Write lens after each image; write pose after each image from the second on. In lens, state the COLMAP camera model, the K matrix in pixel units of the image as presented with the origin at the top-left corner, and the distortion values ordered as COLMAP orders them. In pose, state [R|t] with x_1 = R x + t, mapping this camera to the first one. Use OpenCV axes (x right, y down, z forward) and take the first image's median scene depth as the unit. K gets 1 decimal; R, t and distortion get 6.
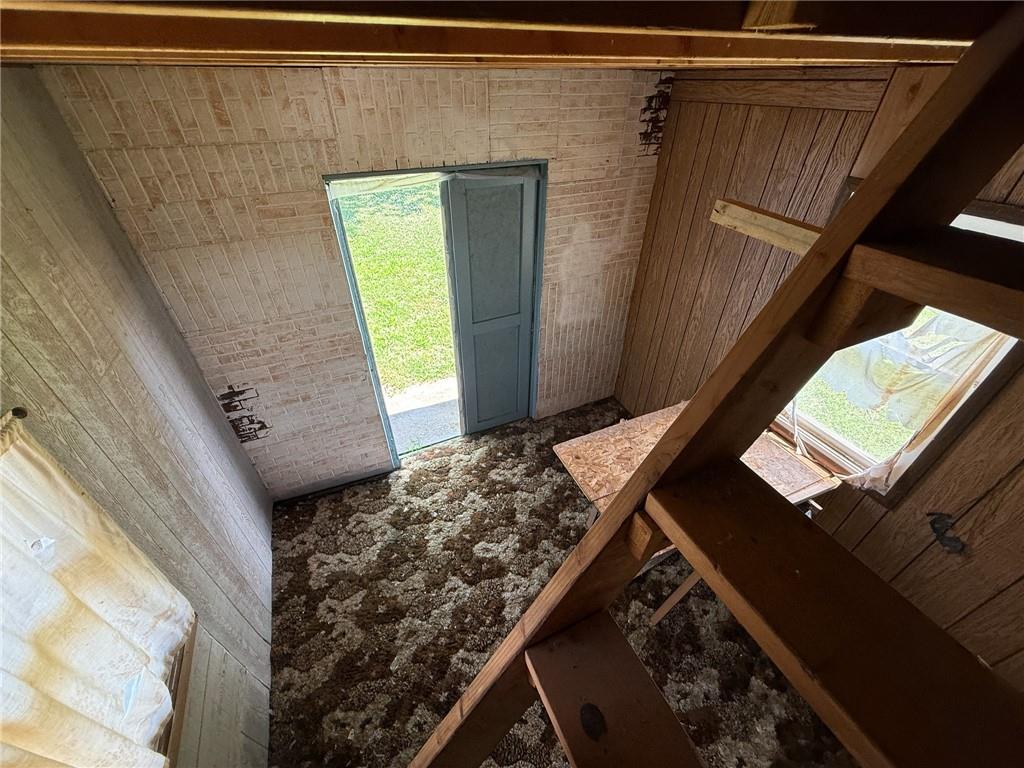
lens RADIAL K [[412.0, 0, 511.0], [0, 412.0, 383.5], [0, 0, 1]] dist [-0.001956, 0.000994]
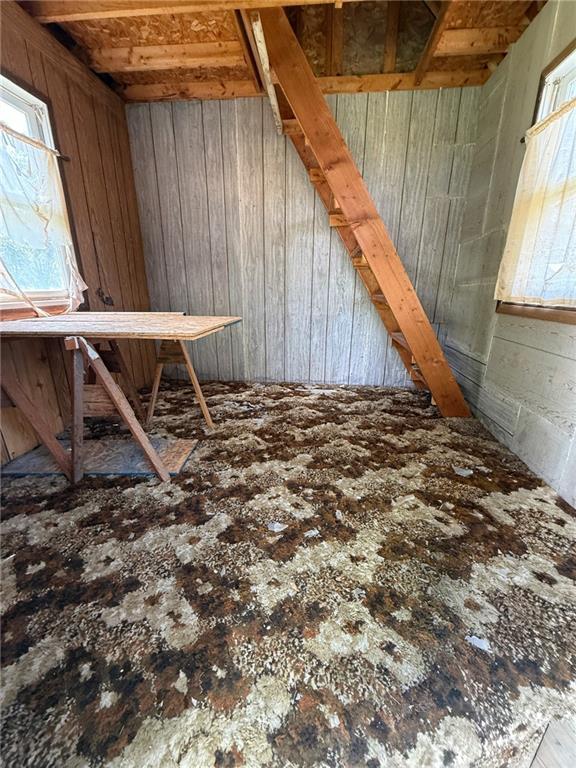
lens RADIAL K [[309.0, 0, 287.5], [0, 309.0, 383.7], [0, 0, 1]] dist [-0.001956, 0.000994]
pose [[-0.860672, -0.154346, 0.485201, -0.255520], [0.304559, 0.607606, 0.733525, -0.112908], [-0.408028, 0.779097, -0.475942, 1.036232]]
